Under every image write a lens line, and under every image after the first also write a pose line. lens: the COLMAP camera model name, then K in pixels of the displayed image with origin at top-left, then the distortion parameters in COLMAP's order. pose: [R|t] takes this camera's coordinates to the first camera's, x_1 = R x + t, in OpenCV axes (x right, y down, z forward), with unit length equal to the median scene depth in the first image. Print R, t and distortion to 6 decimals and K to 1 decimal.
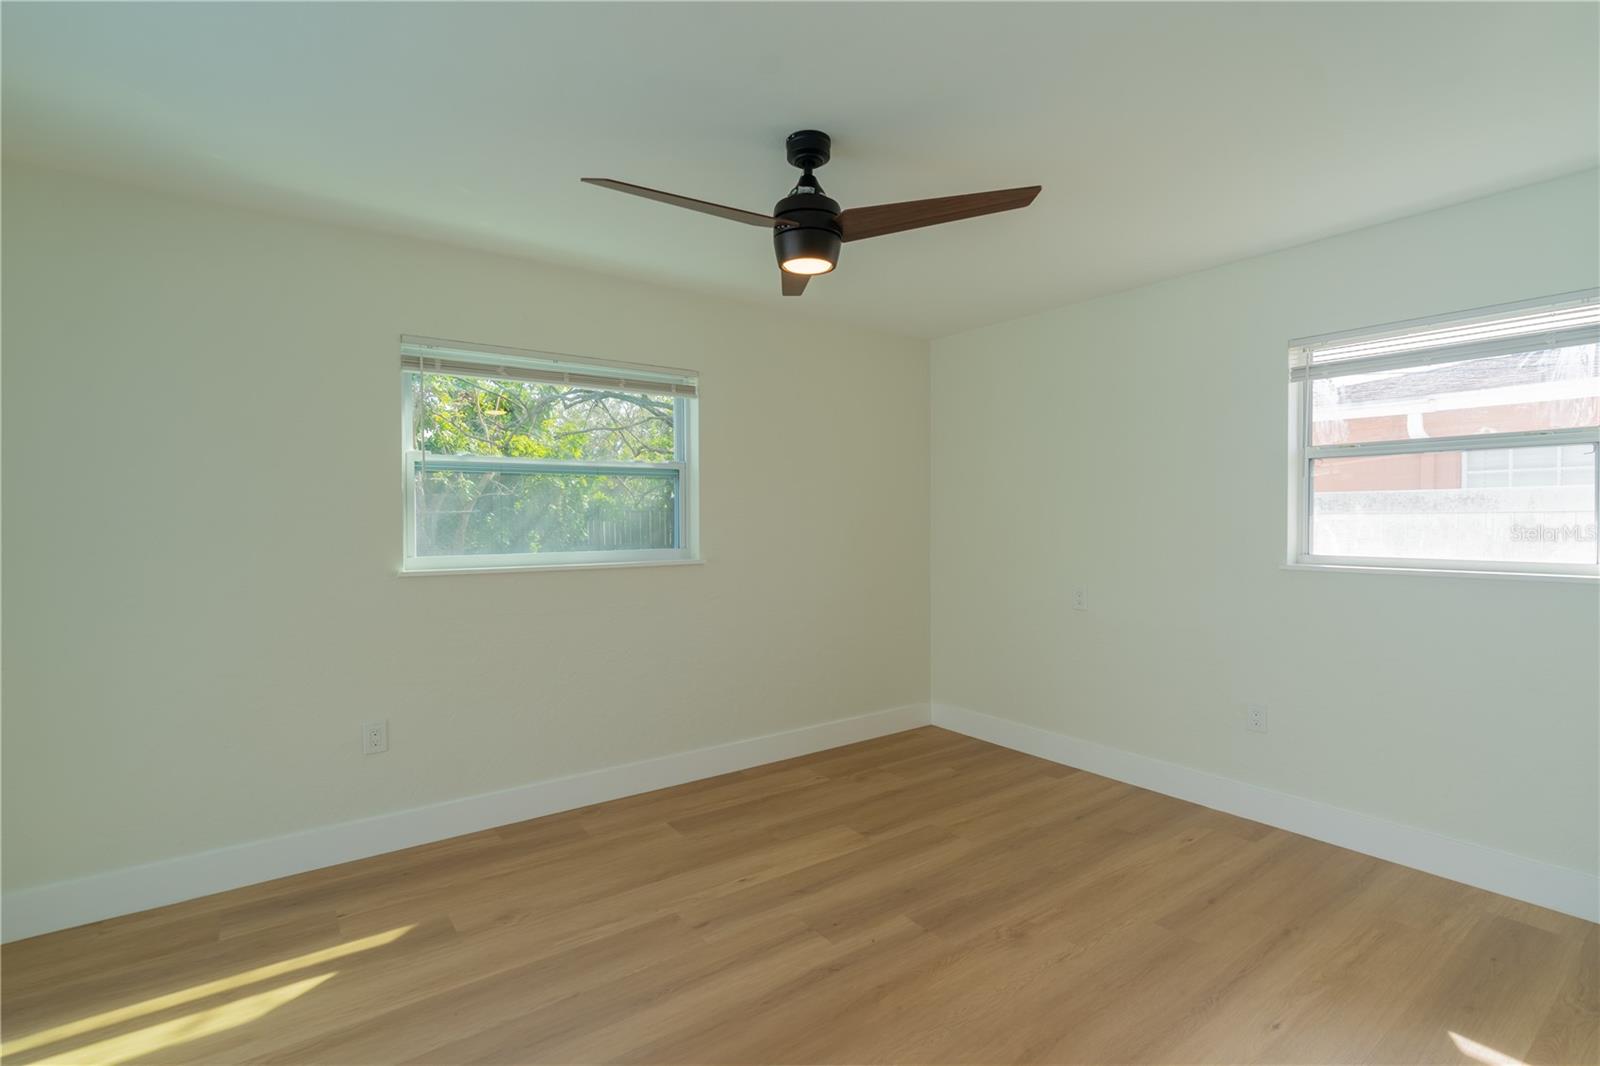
lens RADIAL K [[756.9, 0, 800.0], [0, 756.9, 533.0], [0, 0, 1]] dist [0.002758, 0.000891]
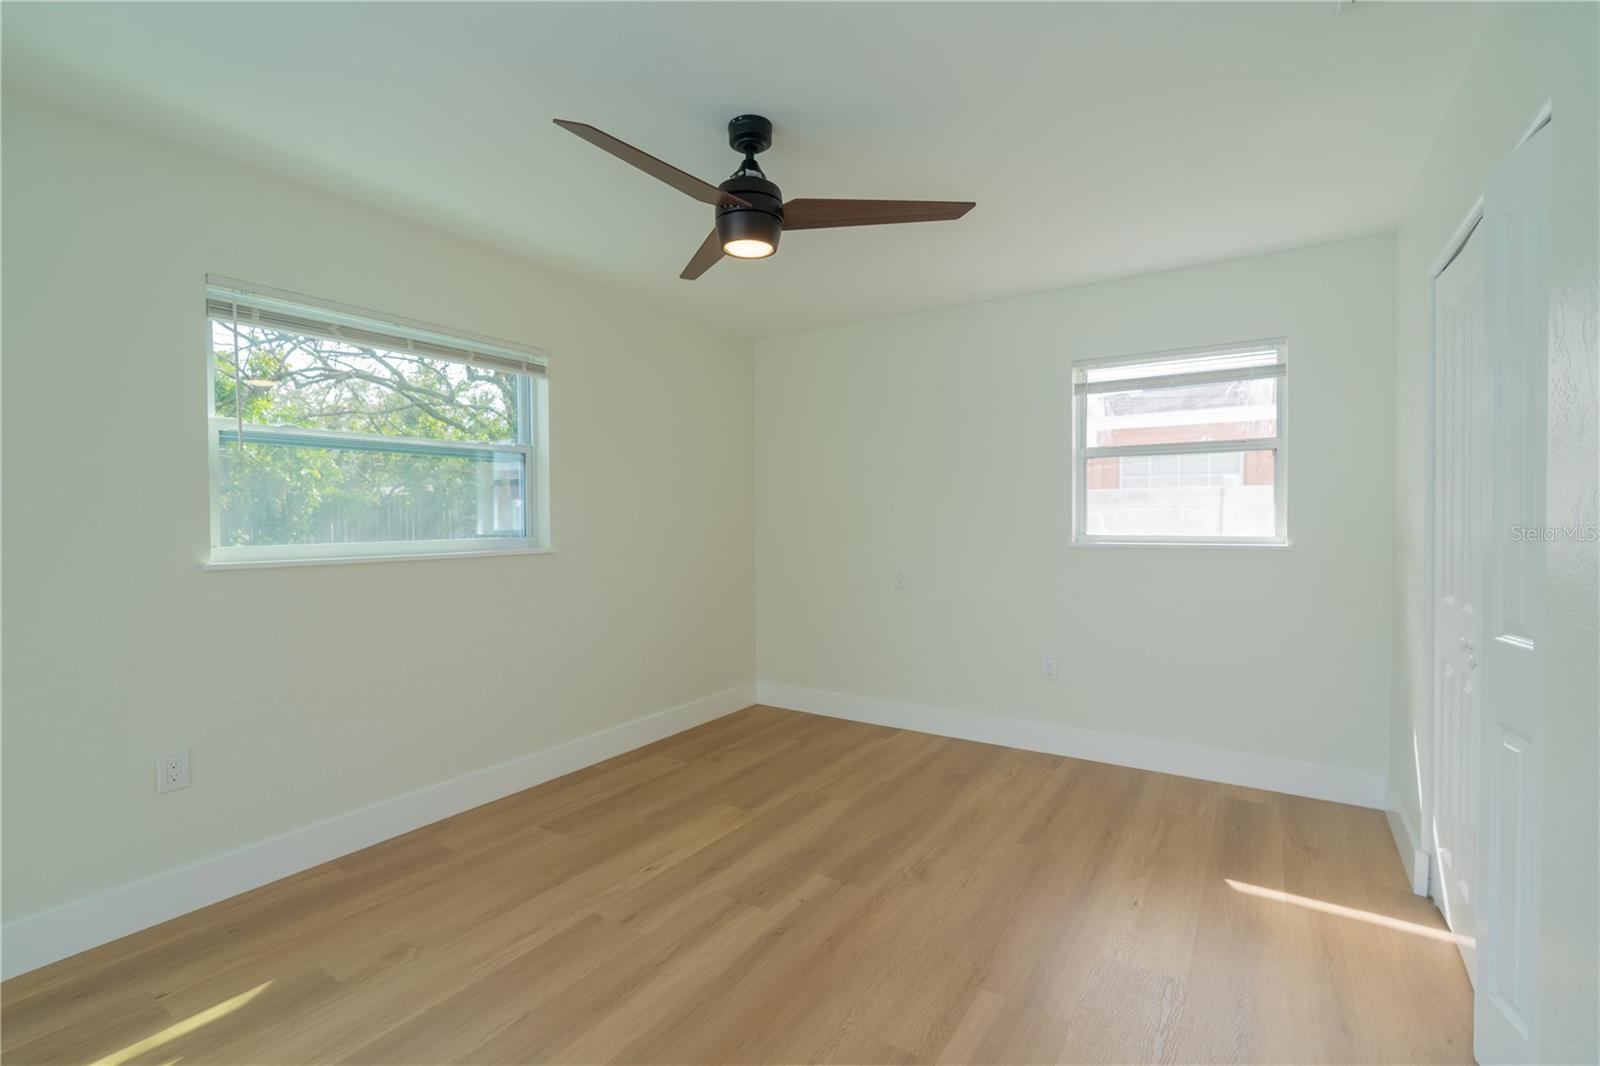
lens RADIAL K [[725.6, 0, 800.0], [0, 725.6, 533.0], [0, 0, 1]] dist [-0.000310, 0.001058]
pose [[0.937896, -0.008970, 0.346800, -0.198945], [0.008733, 0.999959, 0.002246, 0.021029], [-0.346806, 0.000922, 0.937936, 0.046059]]
